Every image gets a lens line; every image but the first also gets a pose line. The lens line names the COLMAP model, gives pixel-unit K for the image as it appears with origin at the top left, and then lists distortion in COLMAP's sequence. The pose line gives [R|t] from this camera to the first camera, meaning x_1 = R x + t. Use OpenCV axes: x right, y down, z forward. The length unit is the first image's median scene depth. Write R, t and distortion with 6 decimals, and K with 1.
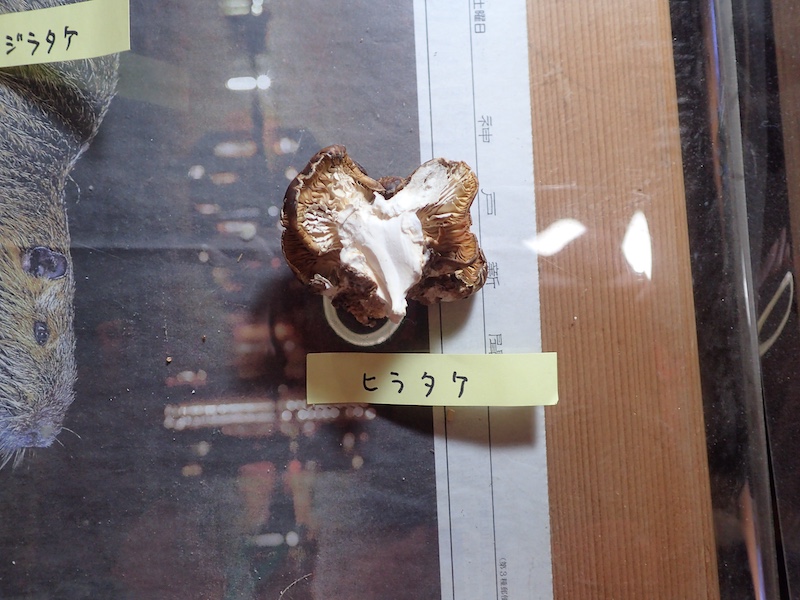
lens RADIAL K [[697.9, 0, 400.0], [0, 697.9, 300.0], [0, 0, 1]] dist [0.012799, 0.000420]
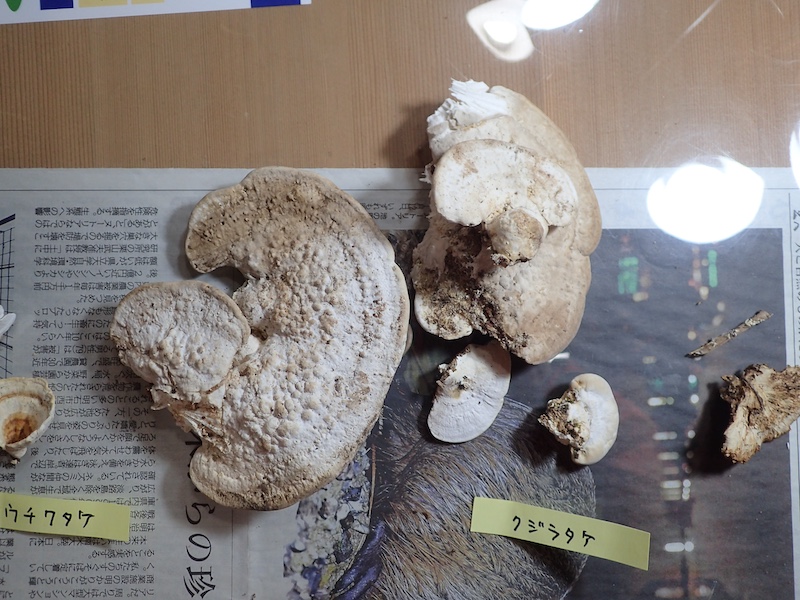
lens RADIAL K [[697.9, 0, 400.0], [0, 697.9, 300.0], [0, 0, 1]] dist [0.012799, 0.000420]
pose [[0.998931, 0.038520, -0.025561, -0.785501], [-0.039666, 0.998155, -0.045975, -0.737789], [0.023743, 0.046939, 0.998616, -0.509385]]
